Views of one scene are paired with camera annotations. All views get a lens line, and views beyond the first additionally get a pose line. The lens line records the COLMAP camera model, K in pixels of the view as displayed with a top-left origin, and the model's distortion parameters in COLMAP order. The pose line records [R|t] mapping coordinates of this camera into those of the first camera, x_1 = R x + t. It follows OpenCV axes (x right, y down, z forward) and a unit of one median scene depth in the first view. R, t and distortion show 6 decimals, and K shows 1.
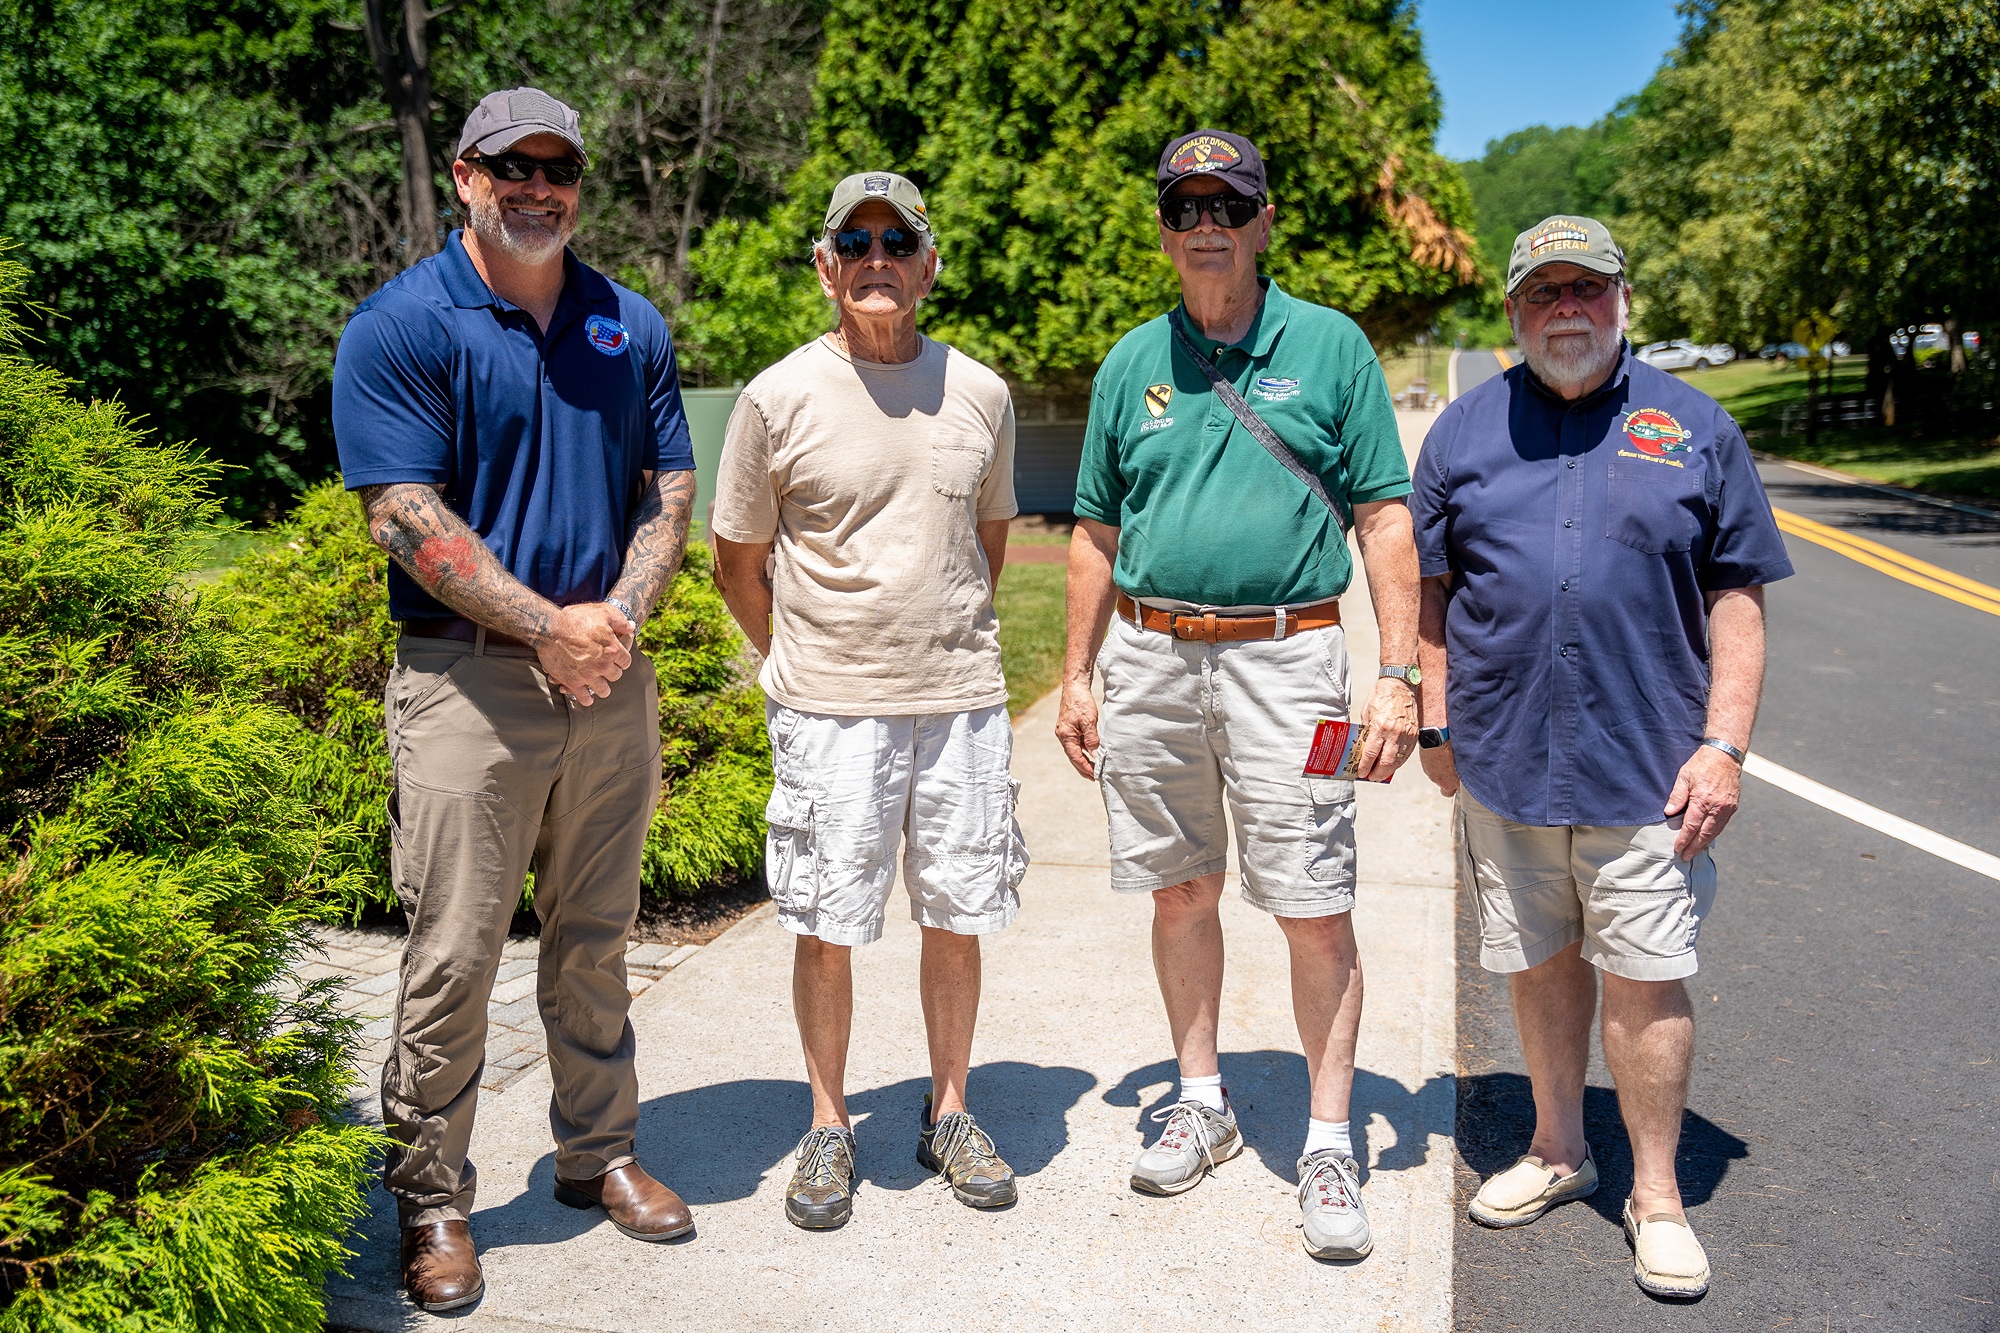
lens RADIAL K [[1951.0, 0, 1001.5], [0, 1951.0, 699.2], [0, 0, 1]] dist [-0.098340, 0.231049]
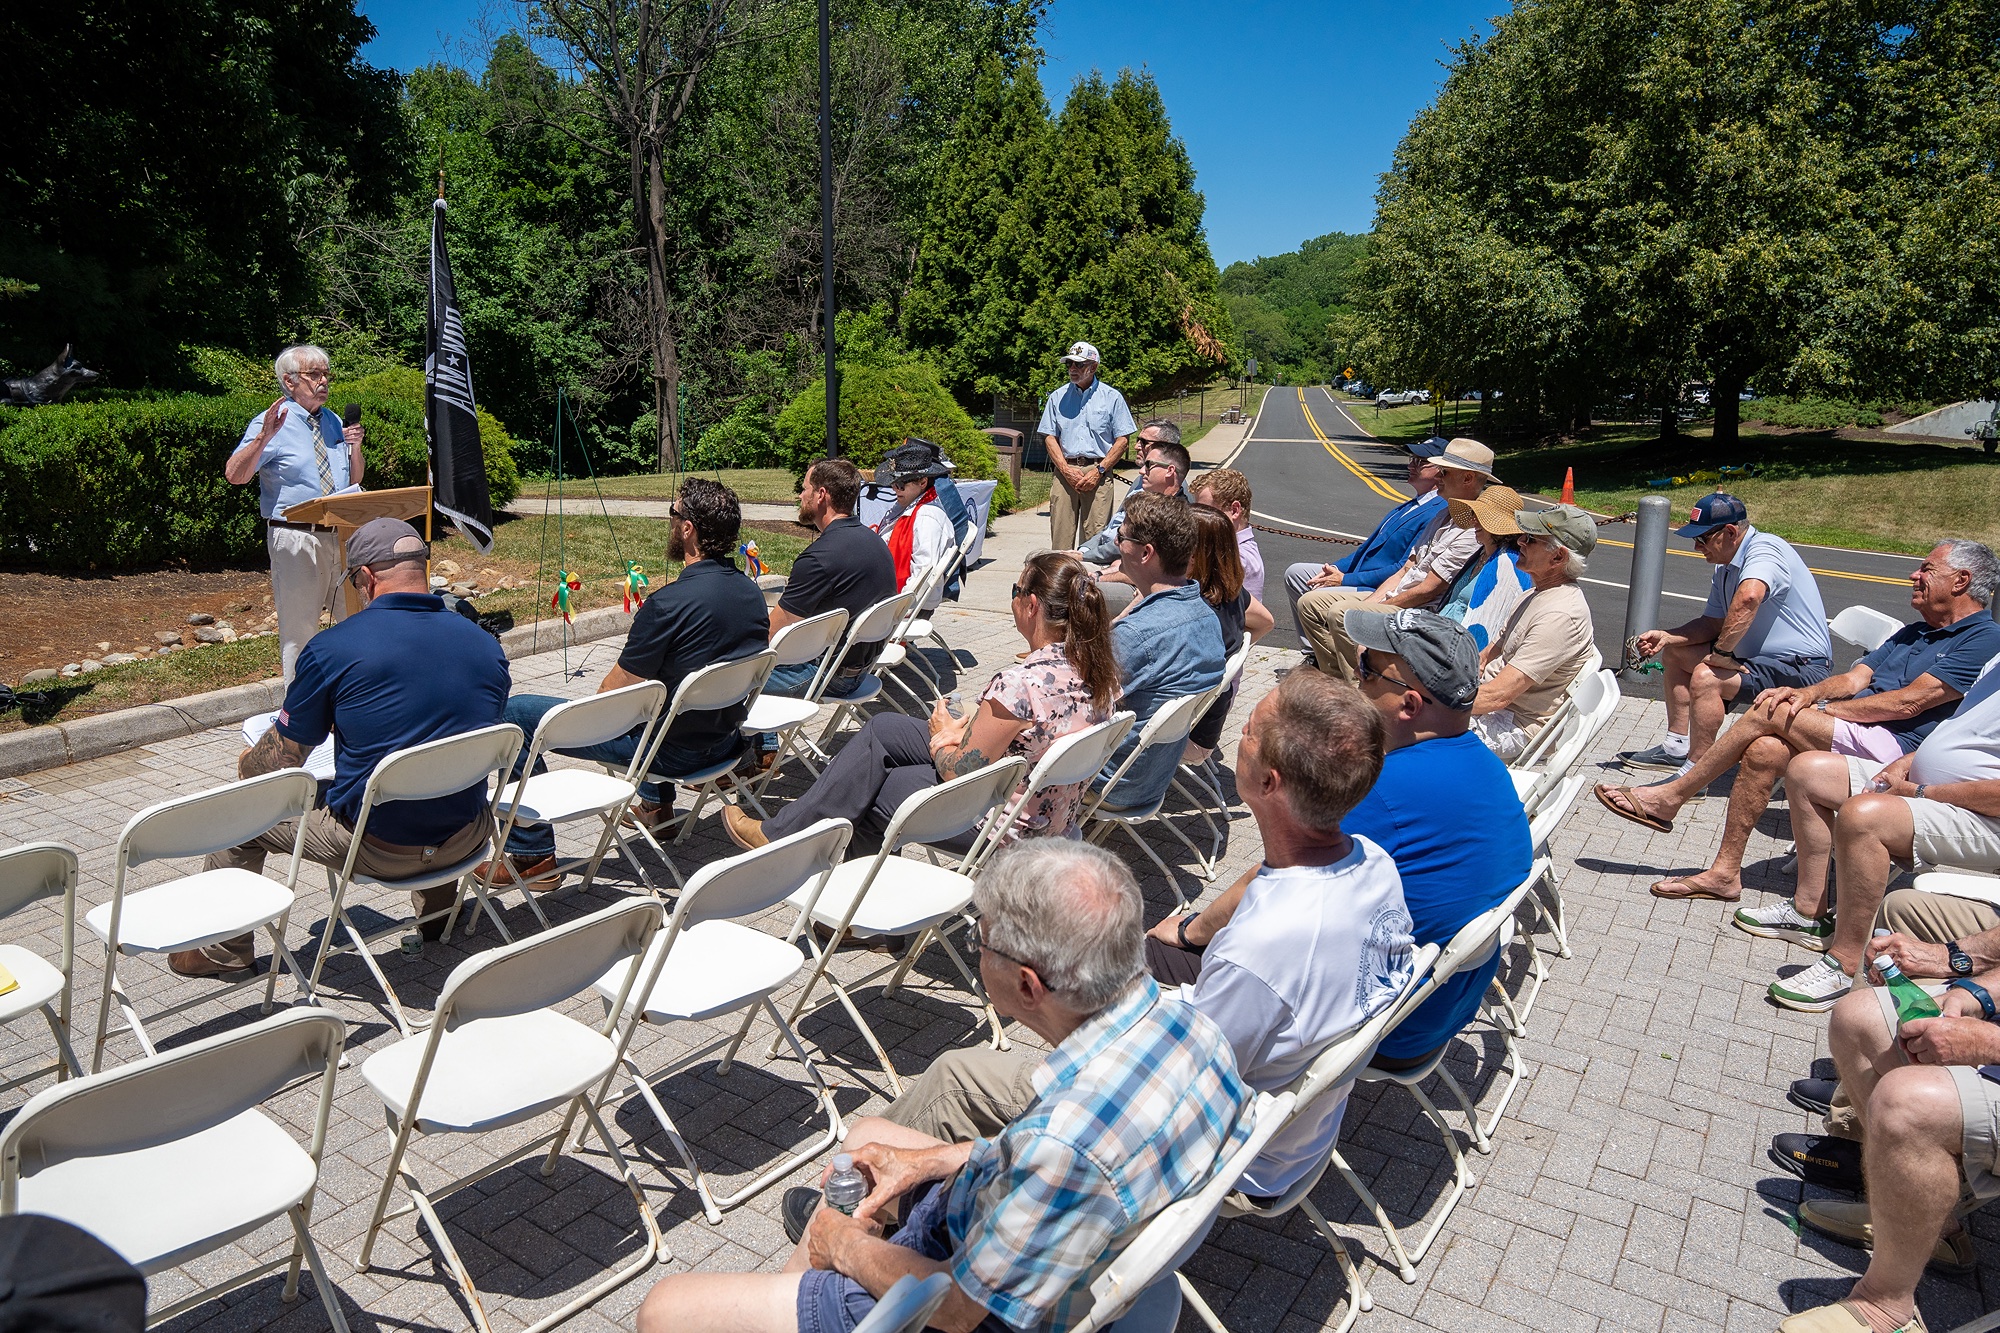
lens RADIAL K [[1346.9, 0, 992.9], [0, 1346.9, 652.4], [0, 0, 1]] dist [-0.152533, 0.086194]
pose [[0.999512, 0.018065, 0.025473, -0.054722], [-0.018694, 0.999521, 0.024665, 0.084121], [-0.025016, -0.025129, 0.999371, -0.527144]]
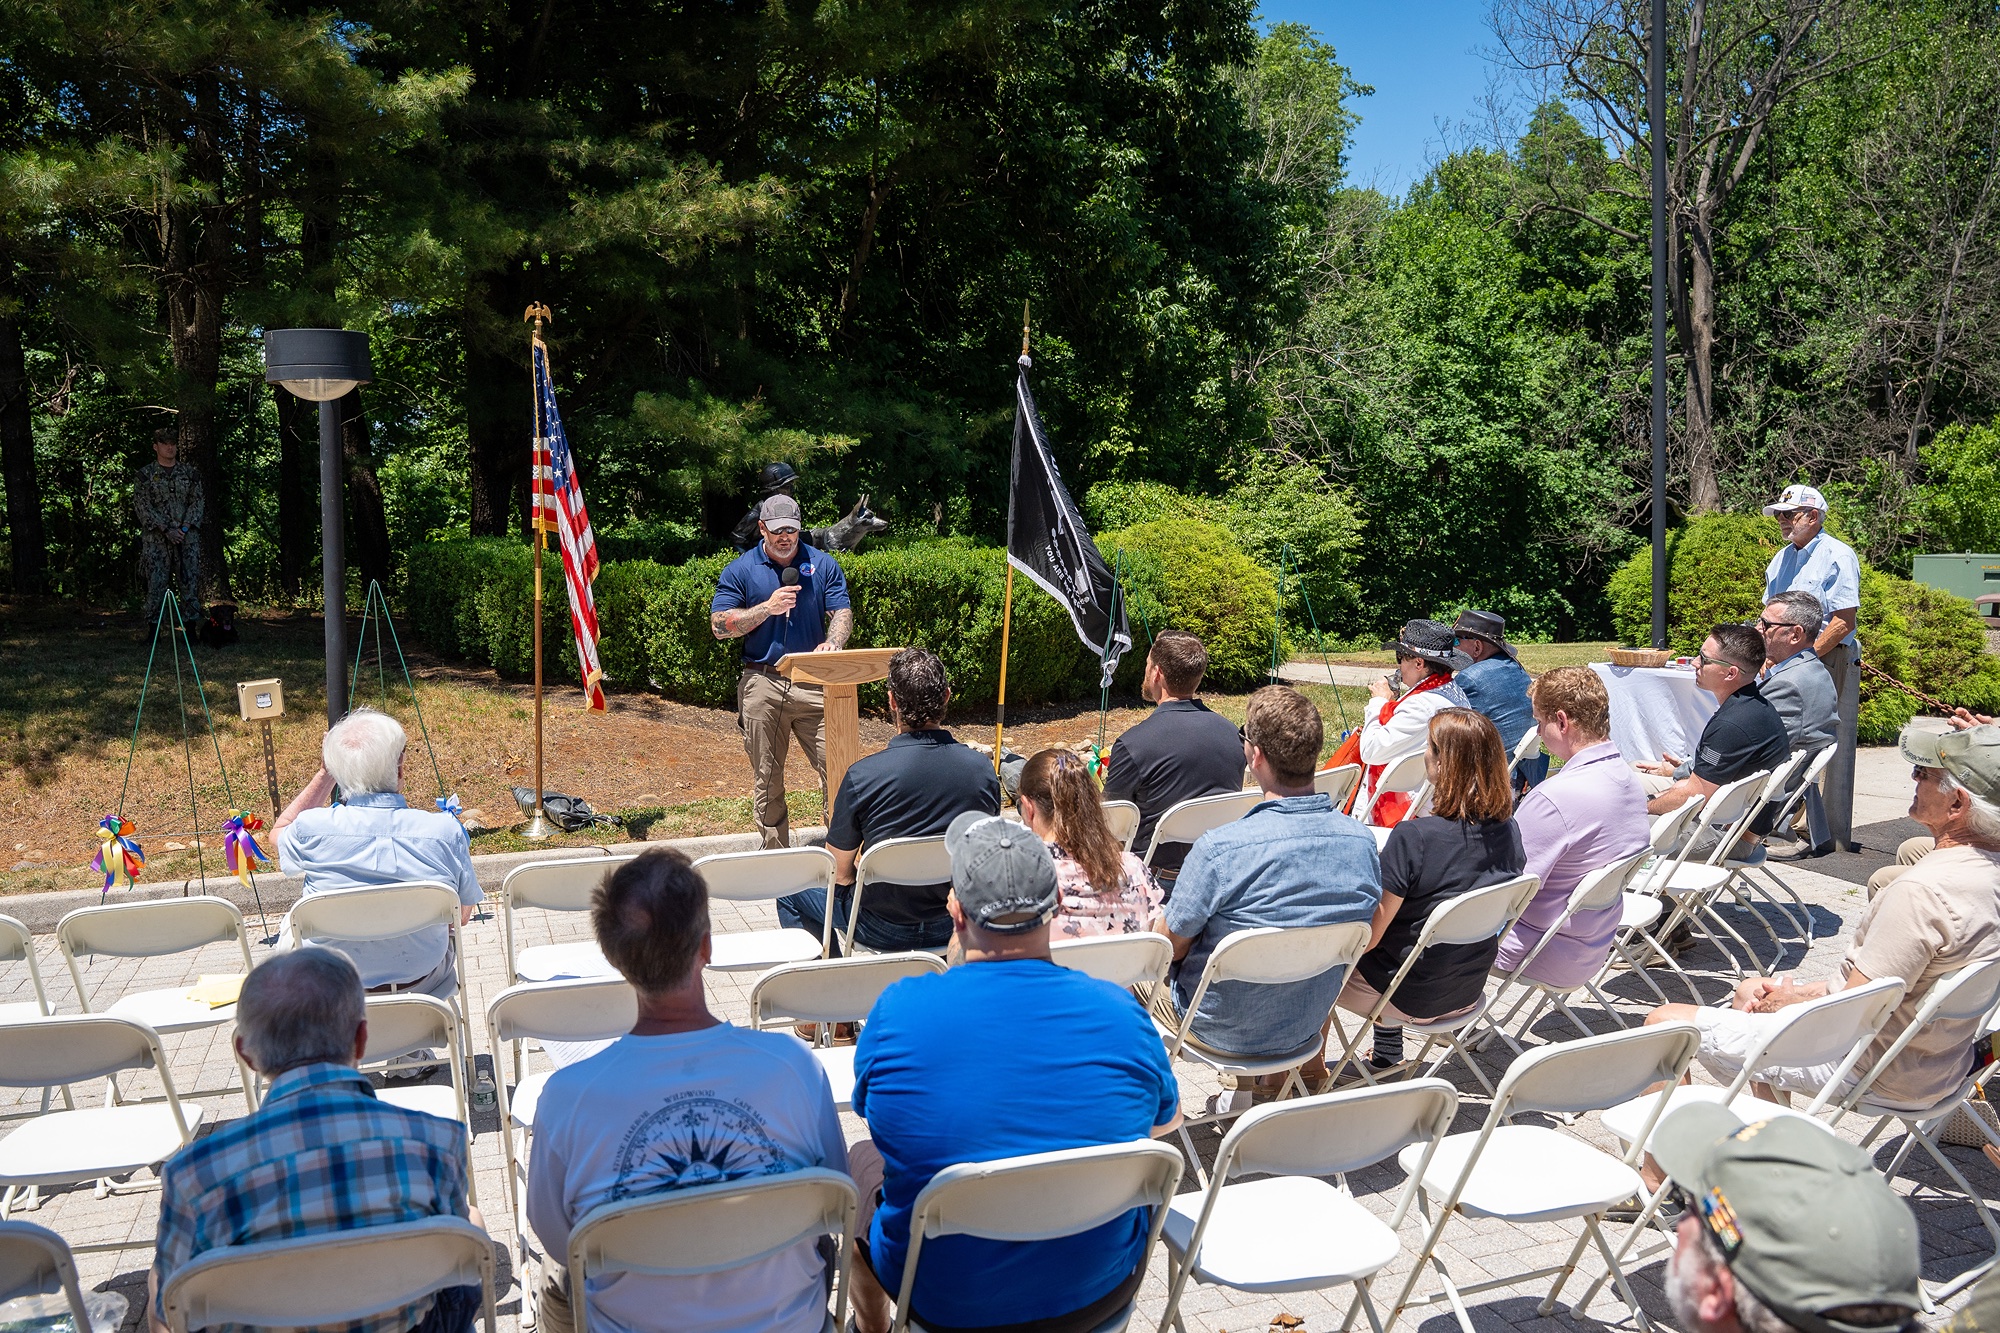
lens RADIAL K [[1699.4, 0, 1000.0], [0, 1699.4, 666.5], [0, 0, 1]] dist [-0.207289, 0.411679]
pose [[0.791771, 0.055268, -0.608313, 0.079204], [-0.105940, 0.993230, -0.047651, 0.076259], [0.601561, 0.102173, 0.792266, -0.516363]]
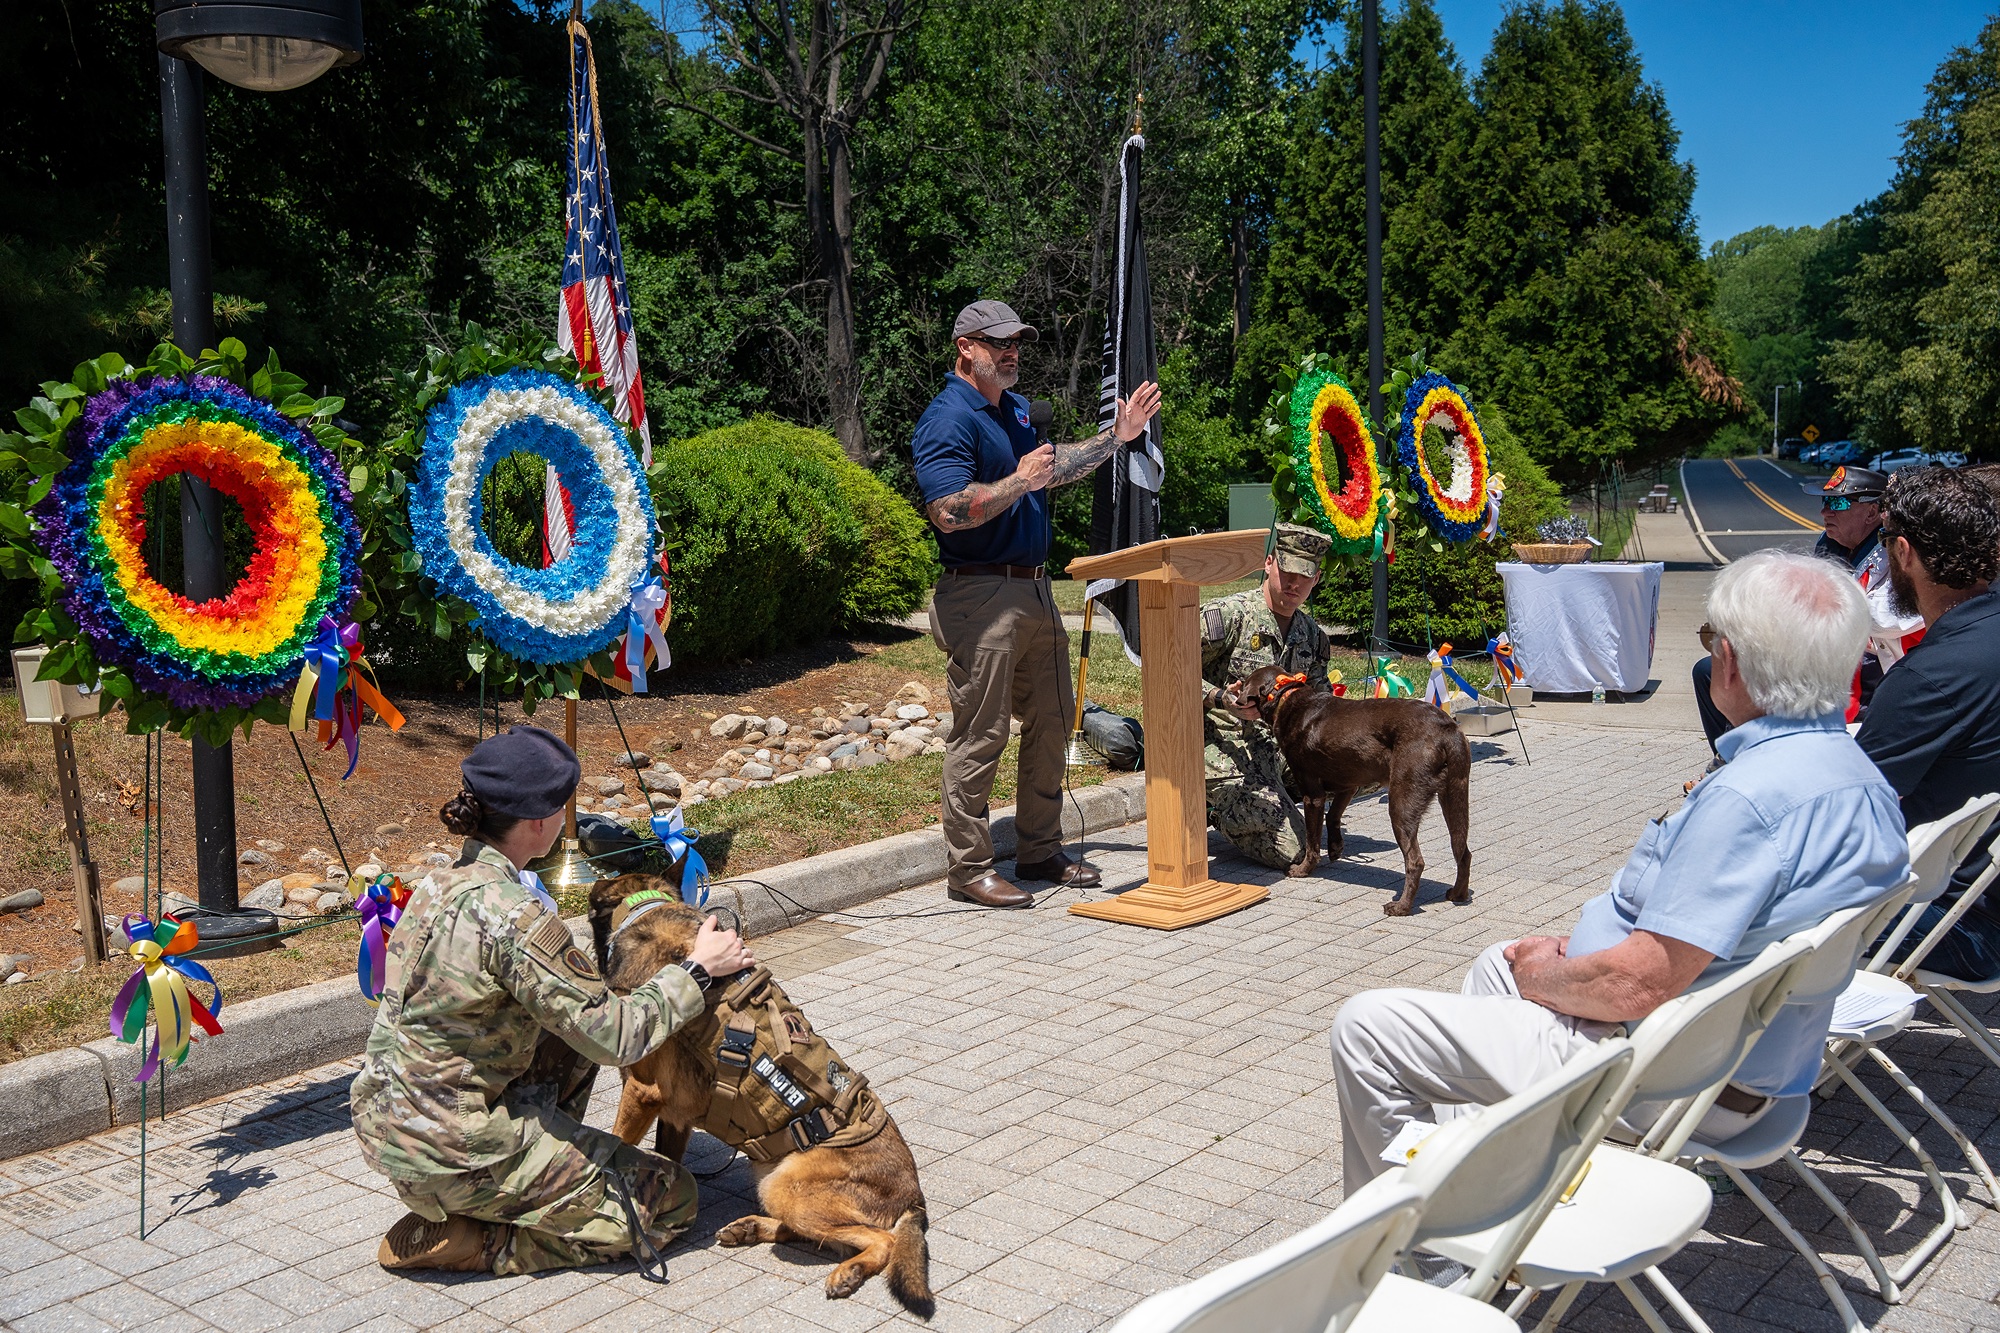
lens RADIAL K [[1951.0, 0, 1001.5], [0, 1951.0, 699.2], [0, 0, 1]] dist [-0.098340, 0.231049]
pose [[0.994176, 0.006036, -0.107596, -0.162894], [-0.012070, 0.998385, -0.055519, 0.097000], [0.107088, 0.056495, 0.992643, -0.531259]]
